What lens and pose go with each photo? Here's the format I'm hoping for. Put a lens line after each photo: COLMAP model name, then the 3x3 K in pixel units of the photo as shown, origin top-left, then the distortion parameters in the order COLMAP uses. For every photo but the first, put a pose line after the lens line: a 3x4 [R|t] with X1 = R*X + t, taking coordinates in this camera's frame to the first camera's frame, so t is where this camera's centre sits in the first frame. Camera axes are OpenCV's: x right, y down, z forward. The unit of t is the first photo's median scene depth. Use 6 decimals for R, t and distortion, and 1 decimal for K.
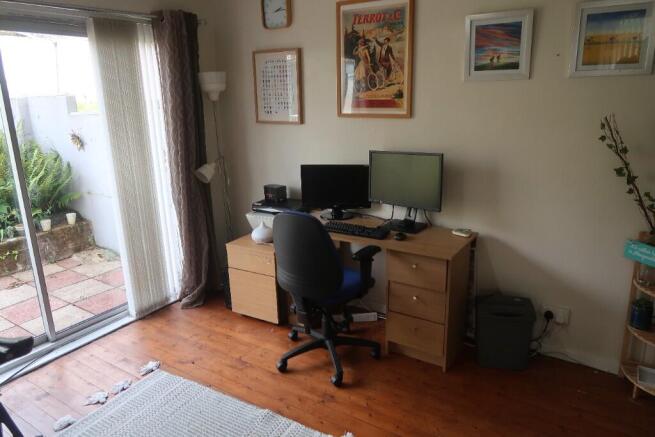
lens RADIAL K [[451.9, 0, 326.5], [0, 451.9, 210.1], [0, 0, 1]] dist [-0.006344, -0.005531]
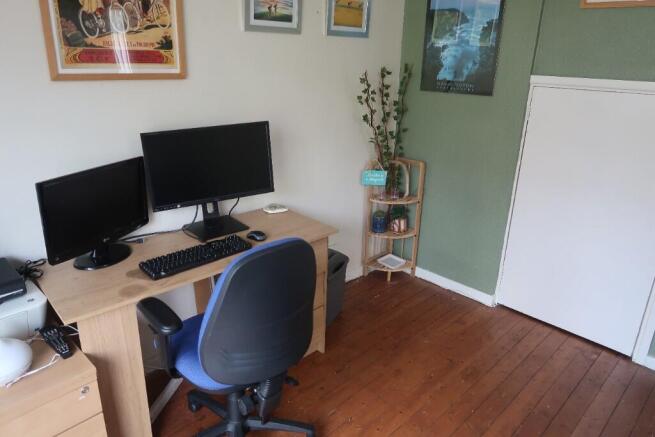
lens RADIAL K [[451.9, 0, 326.5], [0, 451.9, 210.1], [0, 0, 1]] dist [-0.006344, -0.005531]
pose [[0.224720, -0.290132, 0.930228, -0.480605], [0.216273, 0.945685, 0.242706, -0.134939], [-0.950119, 0.146642, 0.275262, 0.634896]]
